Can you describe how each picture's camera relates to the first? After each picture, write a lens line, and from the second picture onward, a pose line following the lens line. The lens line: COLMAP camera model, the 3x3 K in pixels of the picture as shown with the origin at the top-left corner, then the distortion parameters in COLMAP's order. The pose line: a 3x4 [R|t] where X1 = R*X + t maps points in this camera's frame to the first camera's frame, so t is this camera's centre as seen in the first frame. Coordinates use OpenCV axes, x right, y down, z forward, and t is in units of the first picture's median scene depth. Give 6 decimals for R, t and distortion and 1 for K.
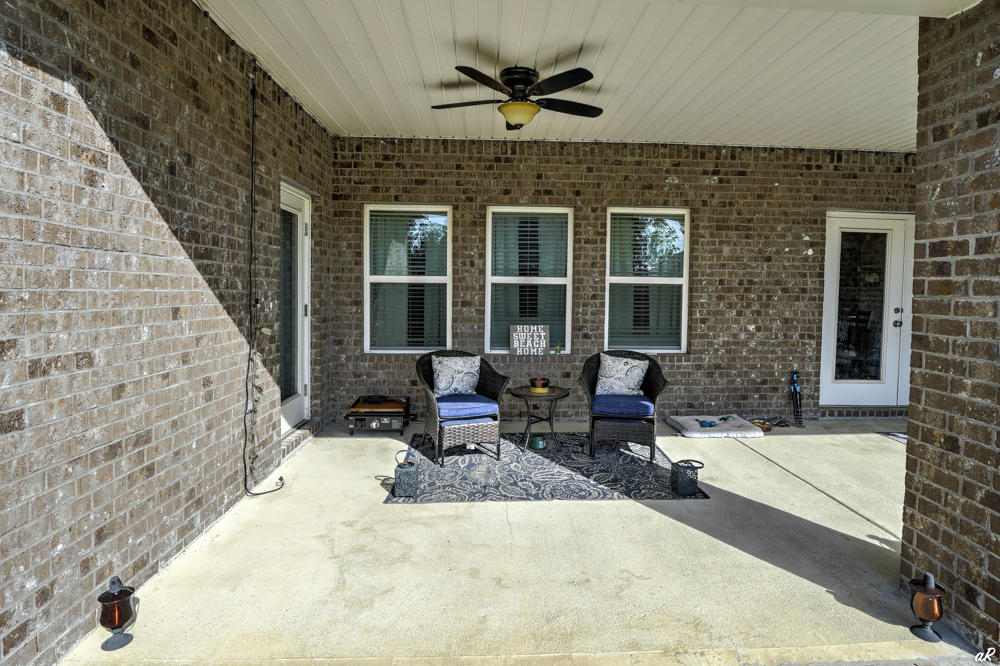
lens RADIAL K [[529.9, 0, 500.8], [0, 529.9, 306.8], [0, 0, 1]] dist [-0.001100, -0.000183]
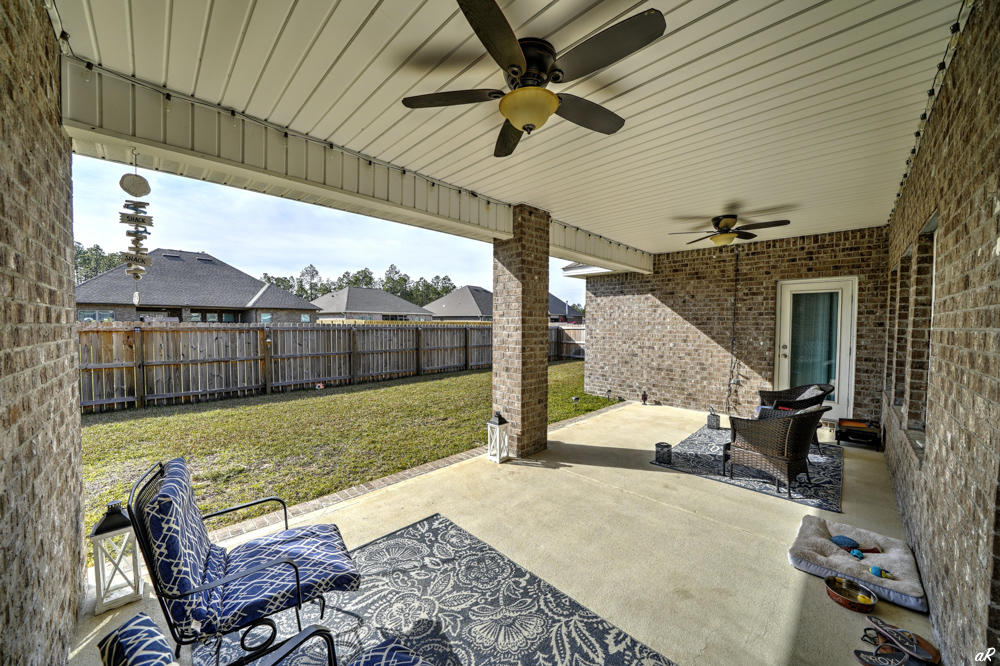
lens RADIAL K [[346.8, 0, 499.3], [0, 346.8, 338.6], [0, 0, 1]] dist [-0.020219, 0.000018]
pose [[-0.743849, 0.009035, -0.668286, 1.803897], [-0.036667, 0.997851, 0.054303, -0.081059], [0.667341, 0.064898, -0.741920, 1.807685]]
